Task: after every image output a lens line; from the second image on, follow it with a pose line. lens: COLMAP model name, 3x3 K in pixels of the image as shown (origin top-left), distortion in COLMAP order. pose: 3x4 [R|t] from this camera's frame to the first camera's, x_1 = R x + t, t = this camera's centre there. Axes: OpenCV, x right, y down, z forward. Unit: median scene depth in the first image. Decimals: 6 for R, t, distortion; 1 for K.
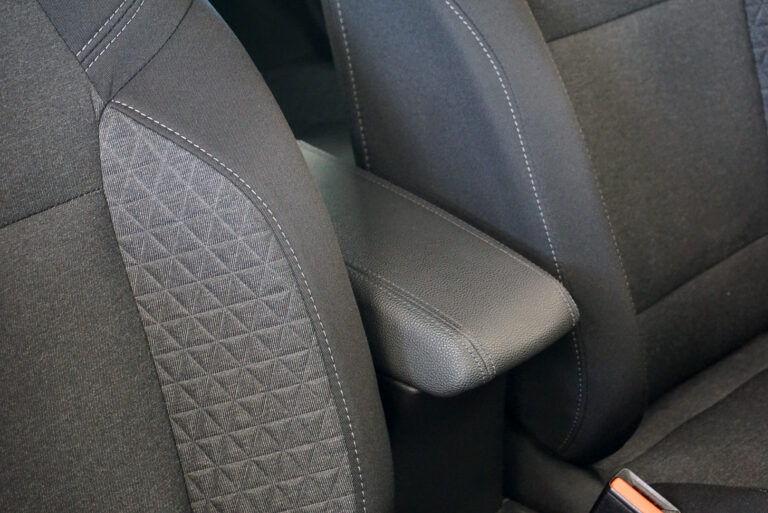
lens RADIAL K [[1634.6, 0, 385.7], [0, 1634.6, 258.8], [0, 0, 1]] dist [0.104215, 0.000000]
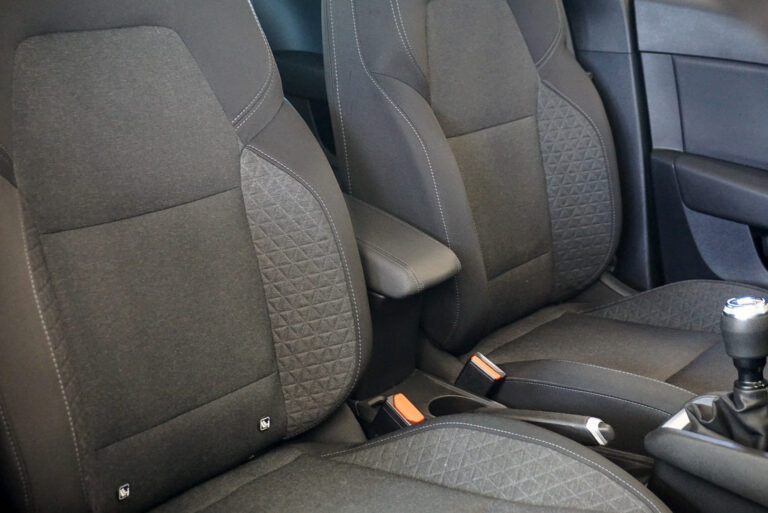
lens RADIAL K [[1174.7, 0, 382.6], [0, 1174.7, 253.8], [0, 0, 1]] dist [0.213704, 0.000000]
pose [[0.993521, 0.043155, 0.105134, -0.146501], [-0.034954, 0.996290, -0.078639, 0.150108], [-0.108137, 0.074454, 0.991344, -0.480859]]
